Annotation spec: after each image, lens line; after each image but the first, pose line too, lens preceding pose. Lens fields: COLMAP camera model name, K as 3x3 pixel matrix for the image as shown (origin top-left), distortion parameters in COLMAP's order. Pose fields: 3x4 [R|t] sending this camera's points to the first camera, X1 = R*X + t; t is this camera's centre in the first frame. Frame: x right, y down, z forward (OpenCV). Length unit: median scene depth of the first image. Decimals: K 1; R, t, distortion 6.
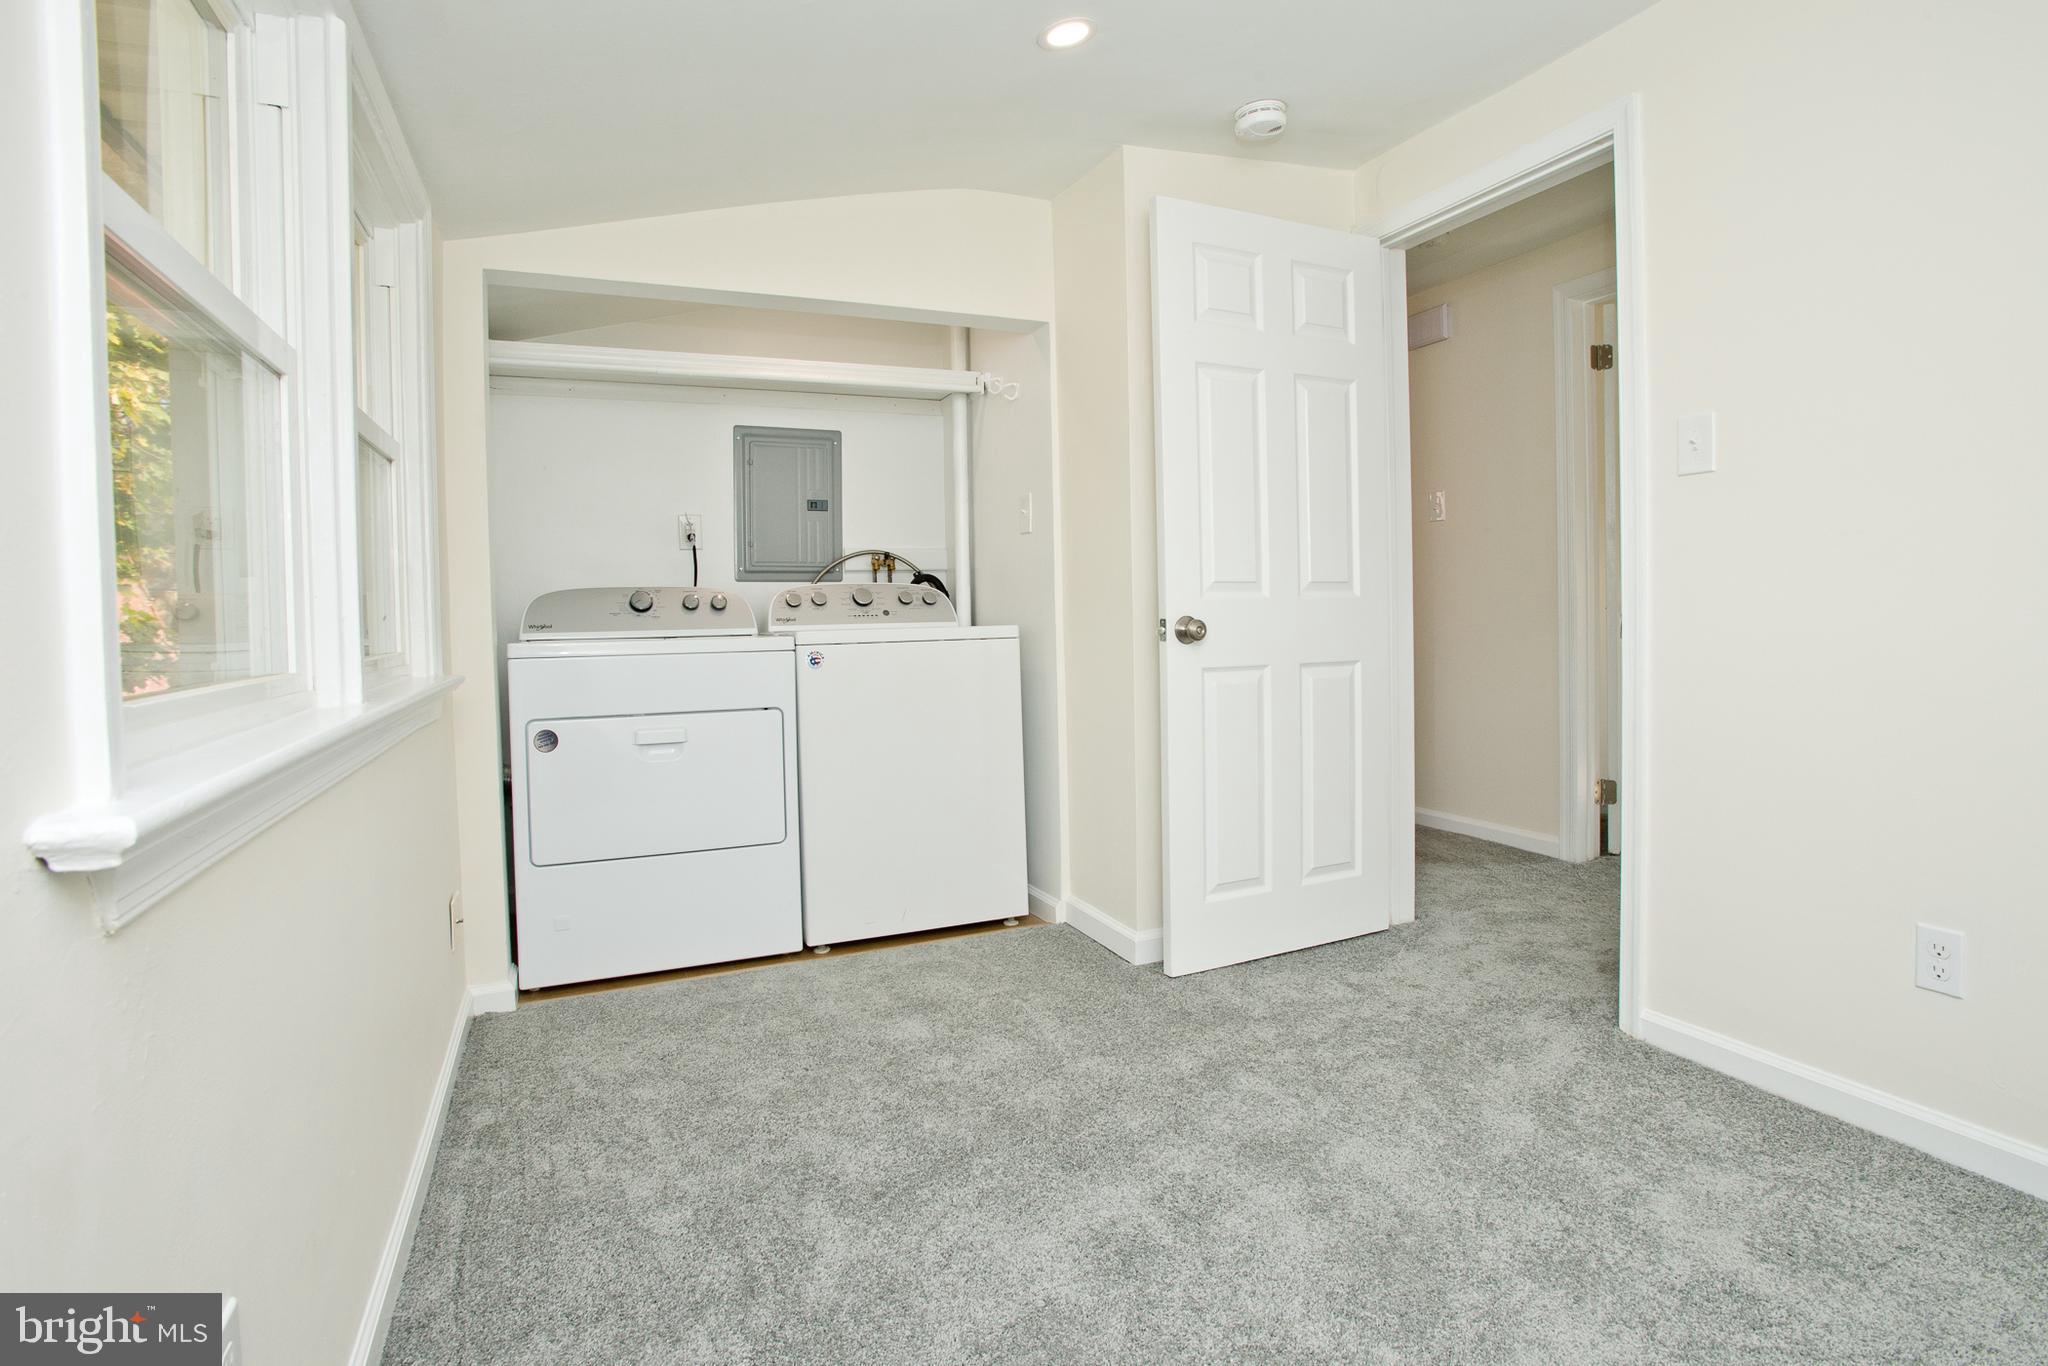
lens RADIAL K [[1001.2, 0, 1033.2], [0, 1001.2, 661.2], [0, 0, 1]] dist [-0.047509, 0.017752]
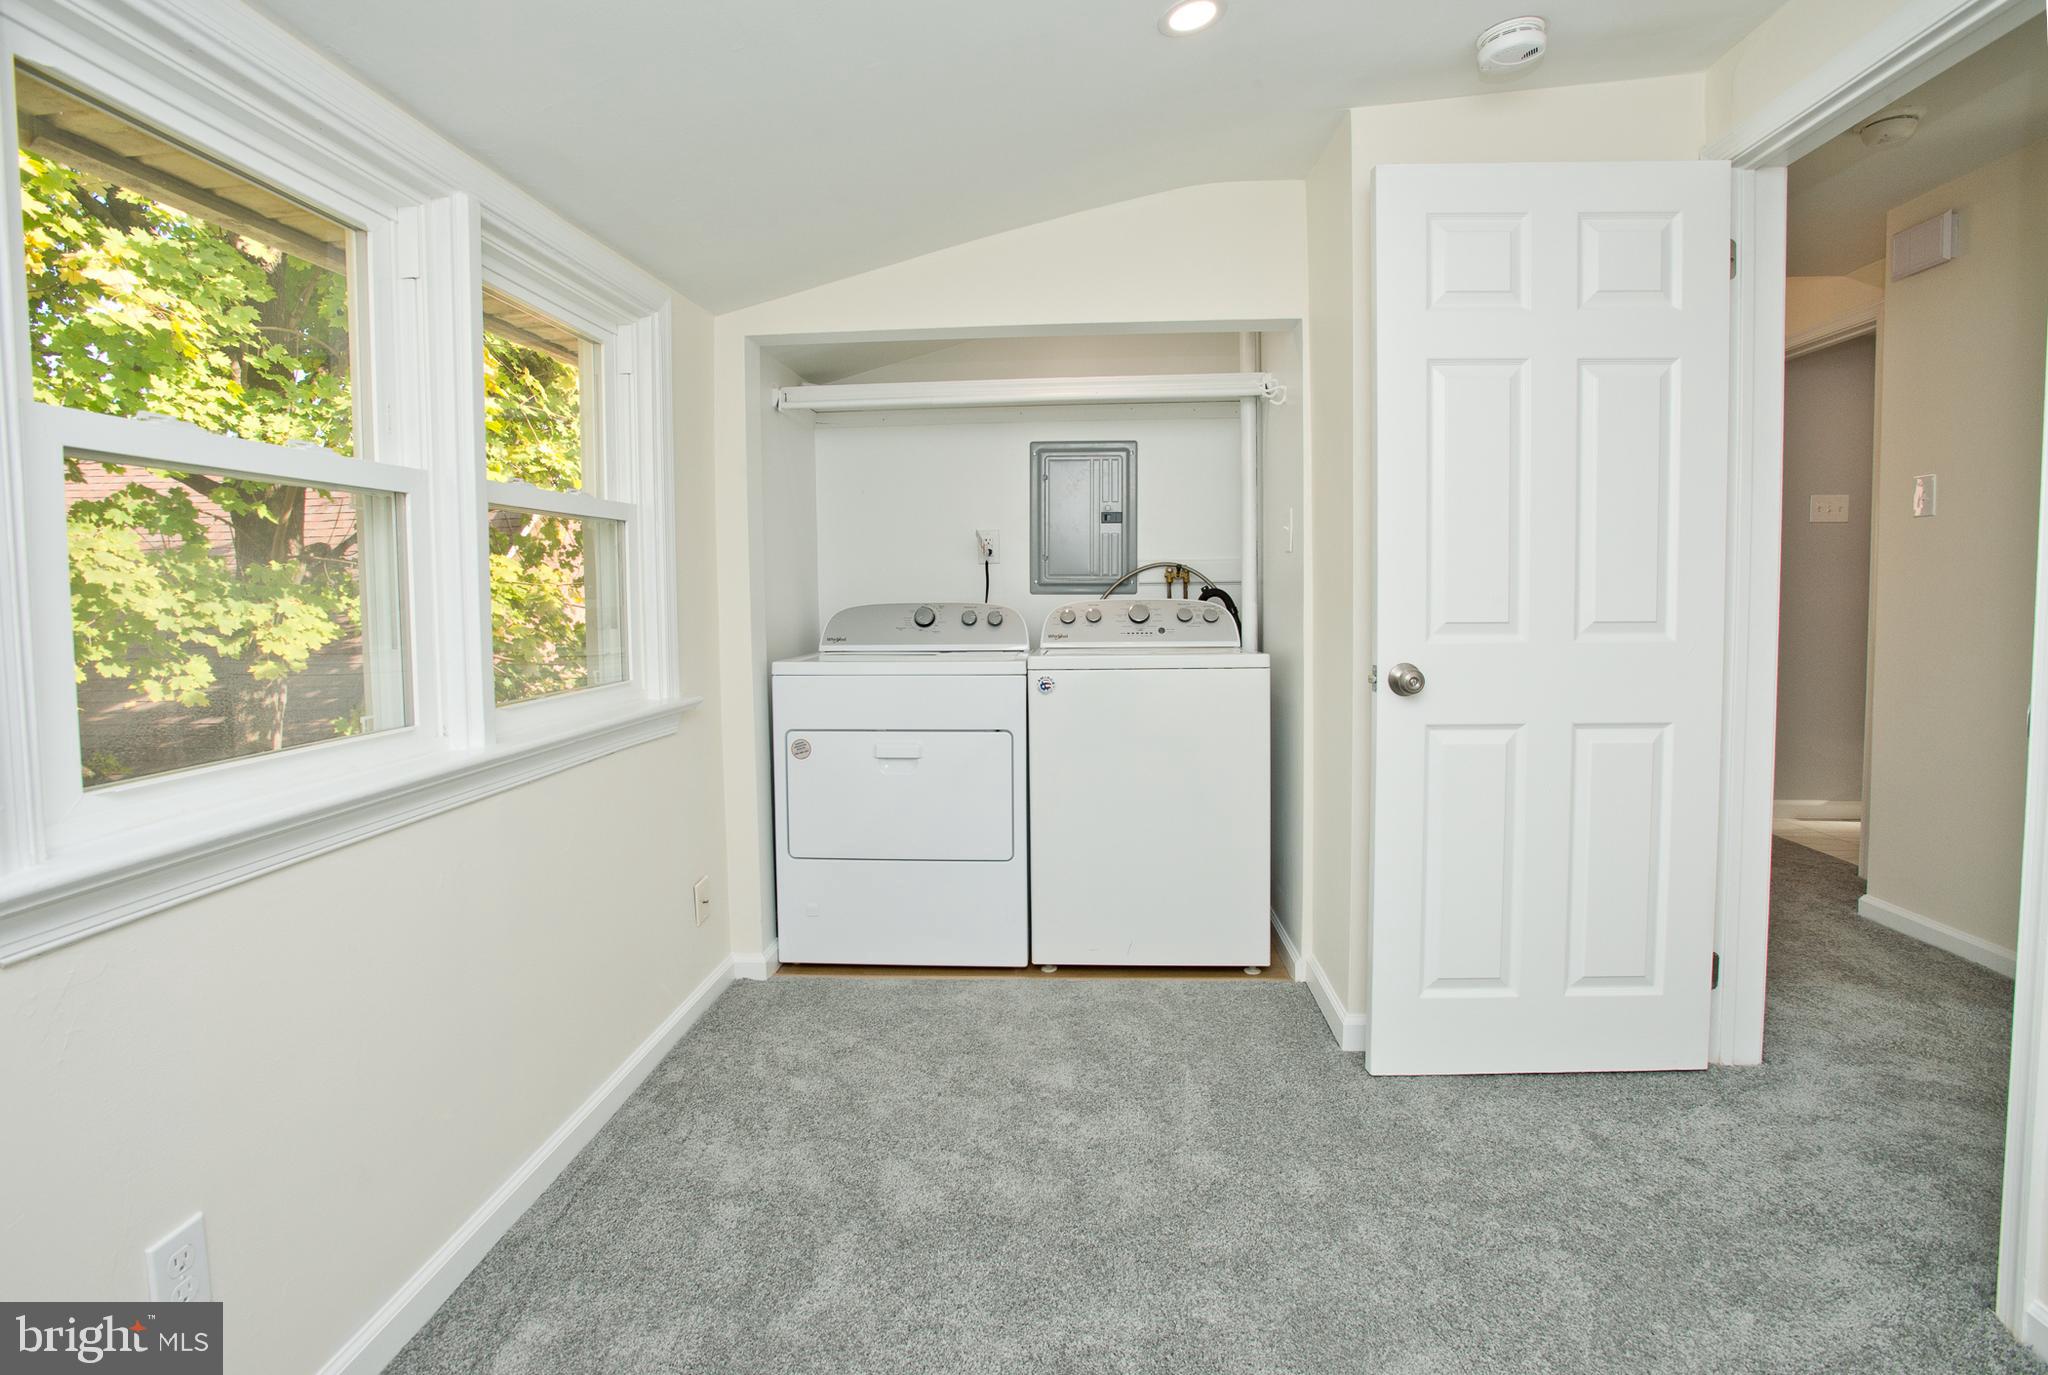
lens RADIAL K [[1001.2, 0, 1006.0], [0, 1001.2, 677.7], [0, 0, 1]] dist [-0.047509, 0.017752]
pose [[0.888885, 0.046538, -0.455761, 0.229048], [-0.029709, 0.998589, 0.044026, -0.057380], [0.457167, -0.025594, 0.889013, 0.093446]]
